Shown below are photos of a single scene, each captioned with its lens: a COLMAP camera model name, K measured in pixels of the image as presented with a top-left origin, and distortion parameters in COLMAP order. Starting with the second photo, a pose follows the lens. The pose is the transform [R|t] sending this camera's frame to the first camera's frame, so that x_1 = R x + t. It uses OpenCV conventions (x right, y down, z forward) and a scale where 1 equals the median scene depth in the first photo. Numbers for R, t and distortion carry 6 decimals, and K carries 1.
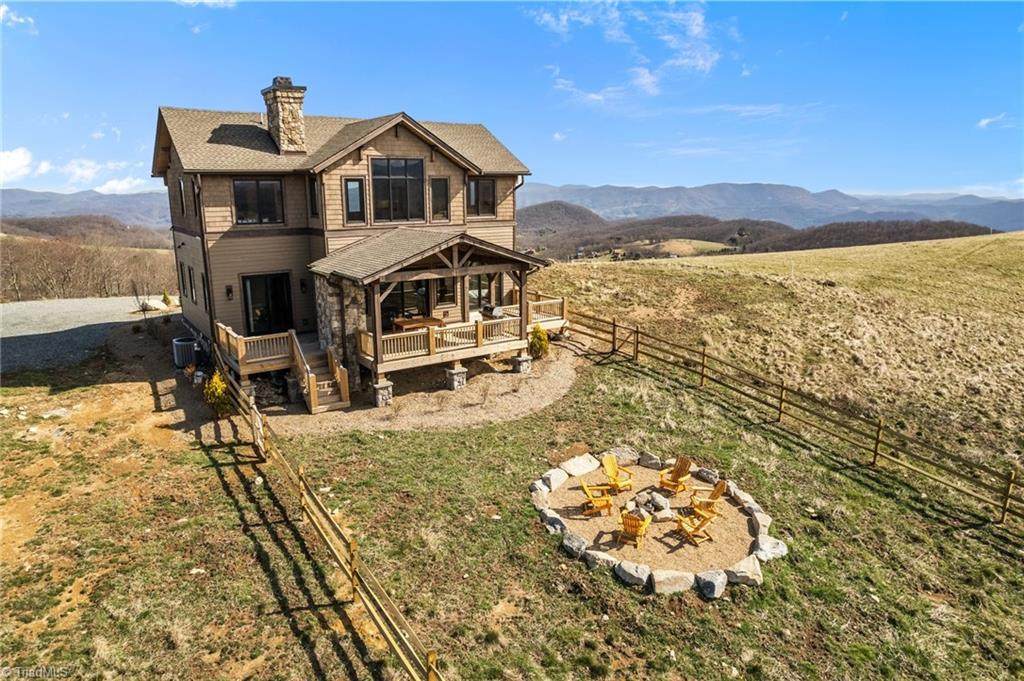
lens RADIAL K [[654.4, 0, 511.6], [0, 654.4, 344.3], [0, 0, 1]] dist [-0.071372, 0.065411]
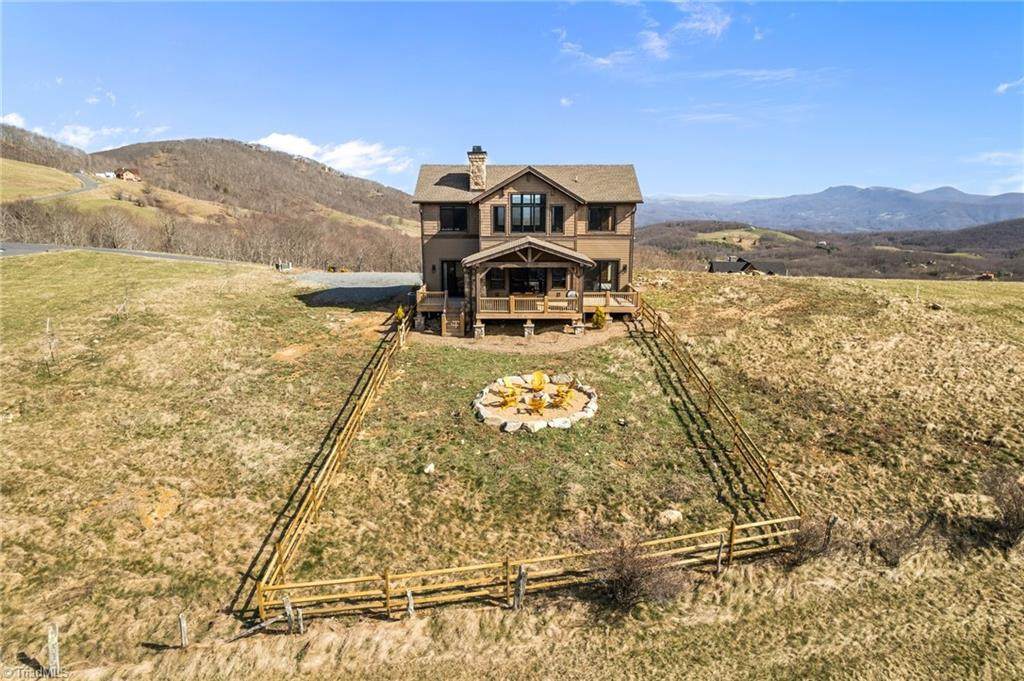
lens RADIAL K [[654.4, 0, 511.6], [0, 654.4, 344.3], [0, 0, 1]] dist [-0.071372, 0.065411]
pose [[0.811705, 0.131561, -0.569057, 1.000059], [-0.138190, 0.989897, 0.031741, 0.049888], [0.567484, 0.052874, 0.821685, -0.439429]]
